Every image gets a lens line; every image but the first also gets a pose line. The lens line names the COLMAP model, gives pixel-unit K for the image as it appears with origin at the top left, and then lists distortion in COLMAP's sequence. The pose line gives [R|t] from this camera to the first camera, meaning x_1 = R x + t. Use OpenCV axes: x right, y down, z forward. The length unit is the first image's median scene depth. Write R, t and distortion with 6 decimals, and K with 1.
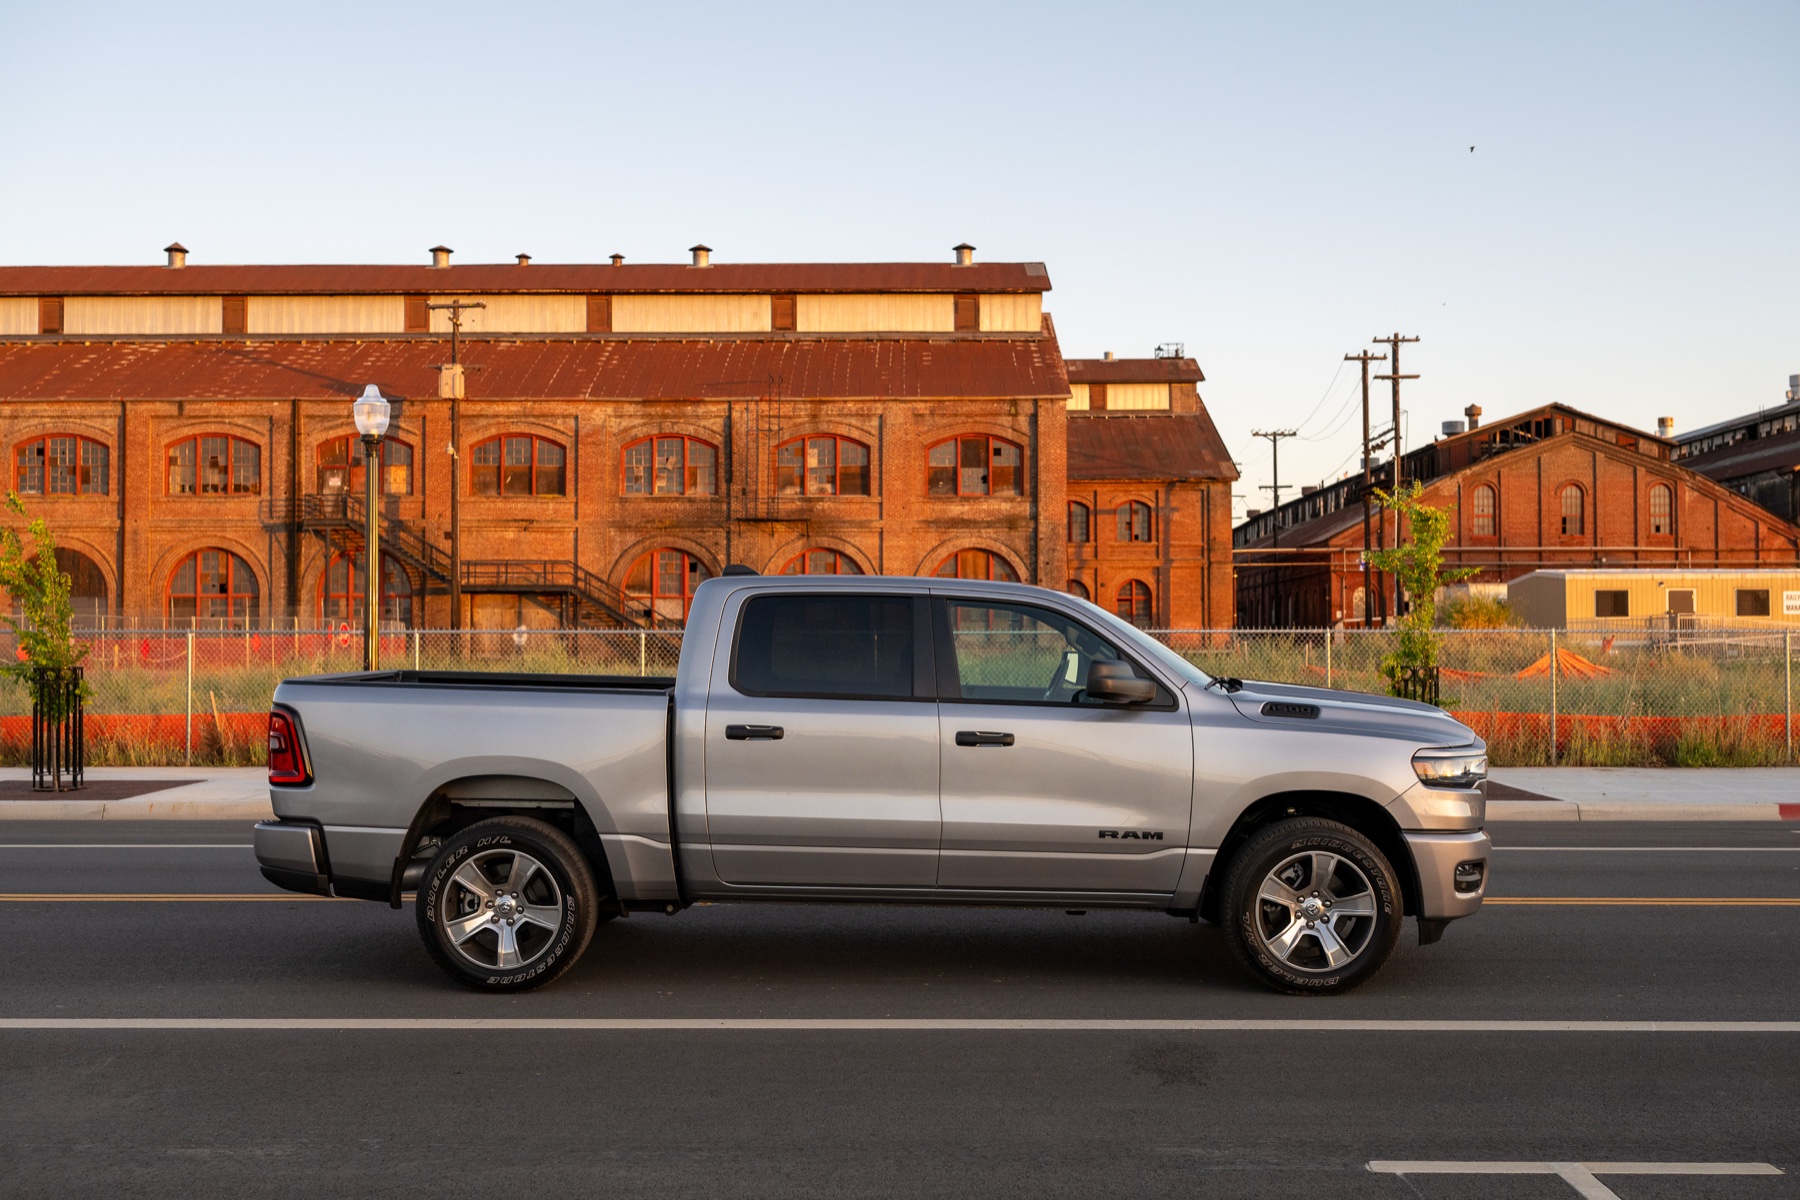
lens RADIAL K [[2257.9, 0, 899.4], [0, 2257.9, 602.0], [0, 0, 1]] dist [0.013494, 0.000000]
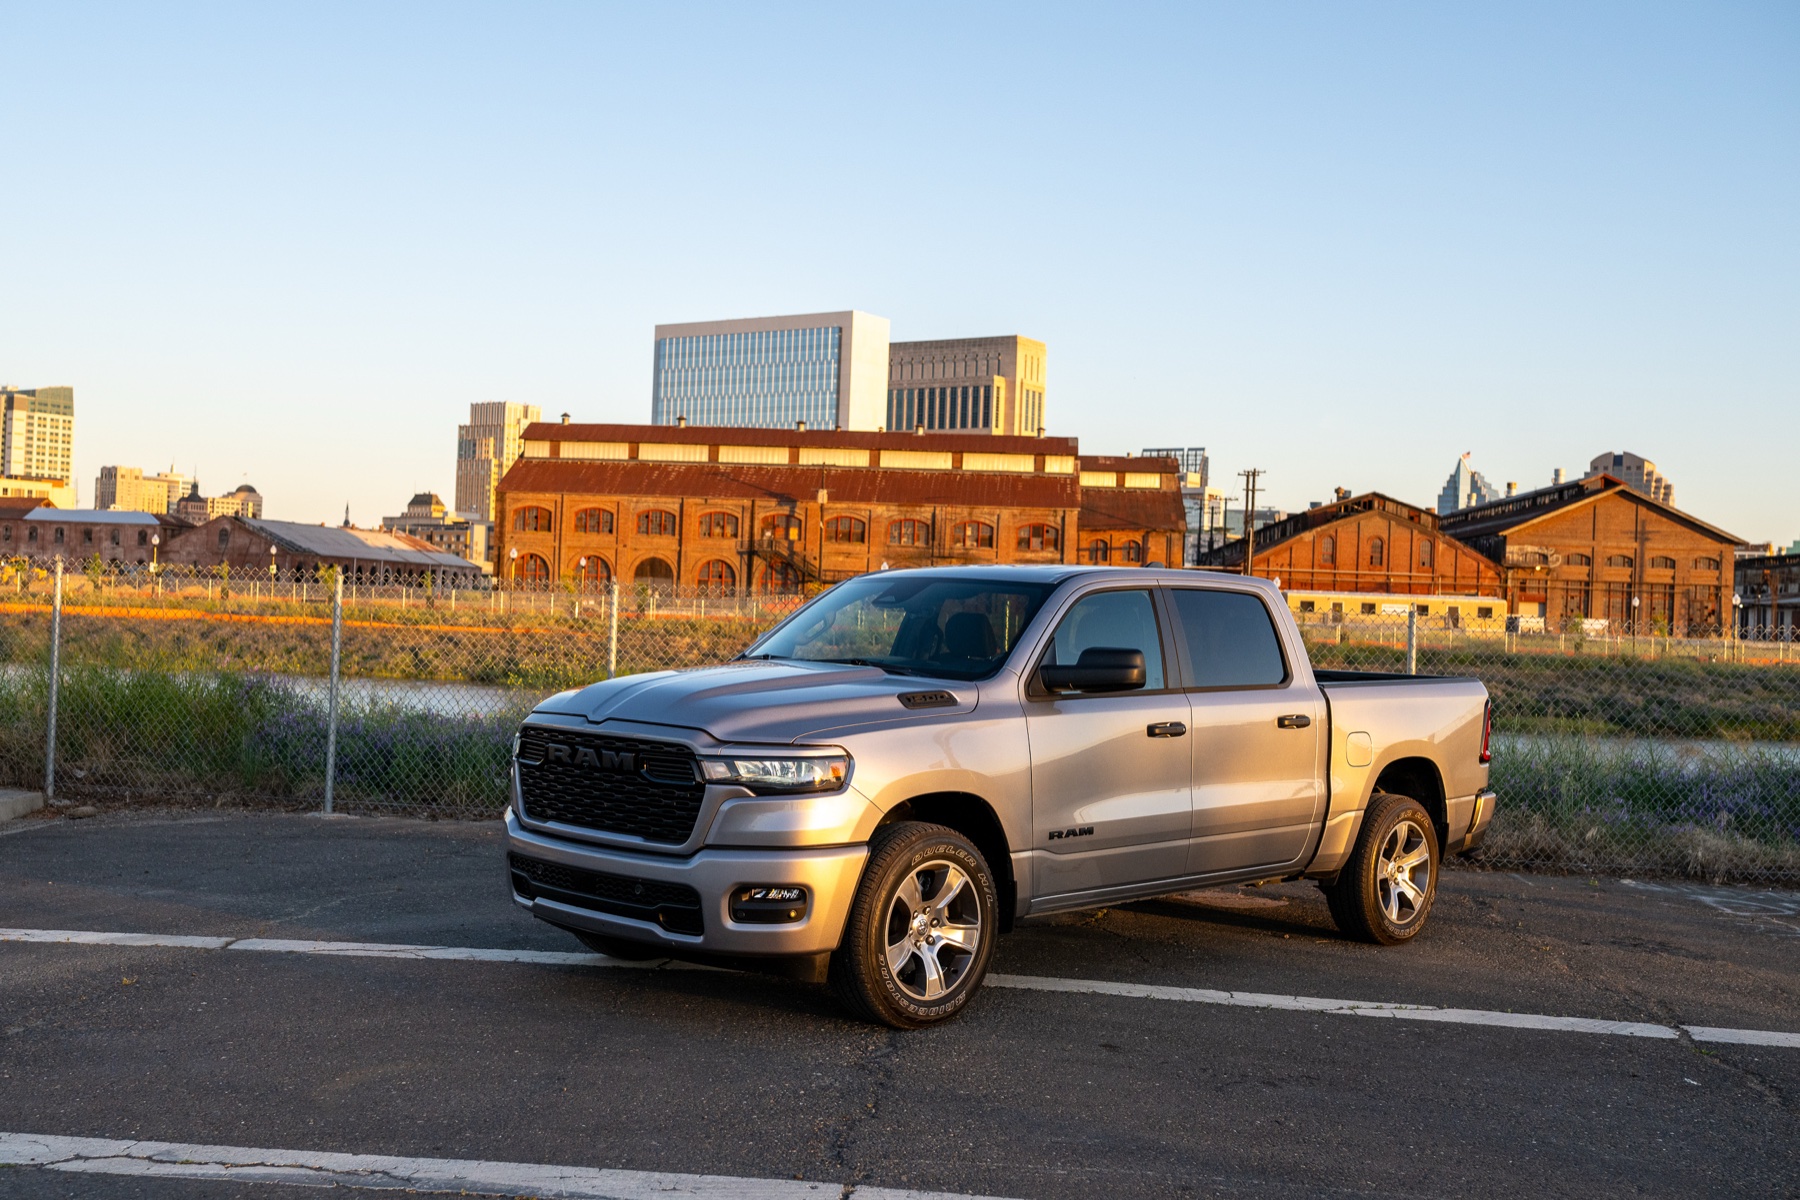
lens RADIAL K [[2257.9, 0, 897.7], [0, 2257.9, 599.9], [0, 0, 1]] dist [0.013494, 0.000000]
pose [[0.997695, 0.039616, -0.055089, 0.020336], [-0.038663, 0.999085, 0.018269, -0.032342], [0.055763, -0.016097, 0.998314, -1.362515]]
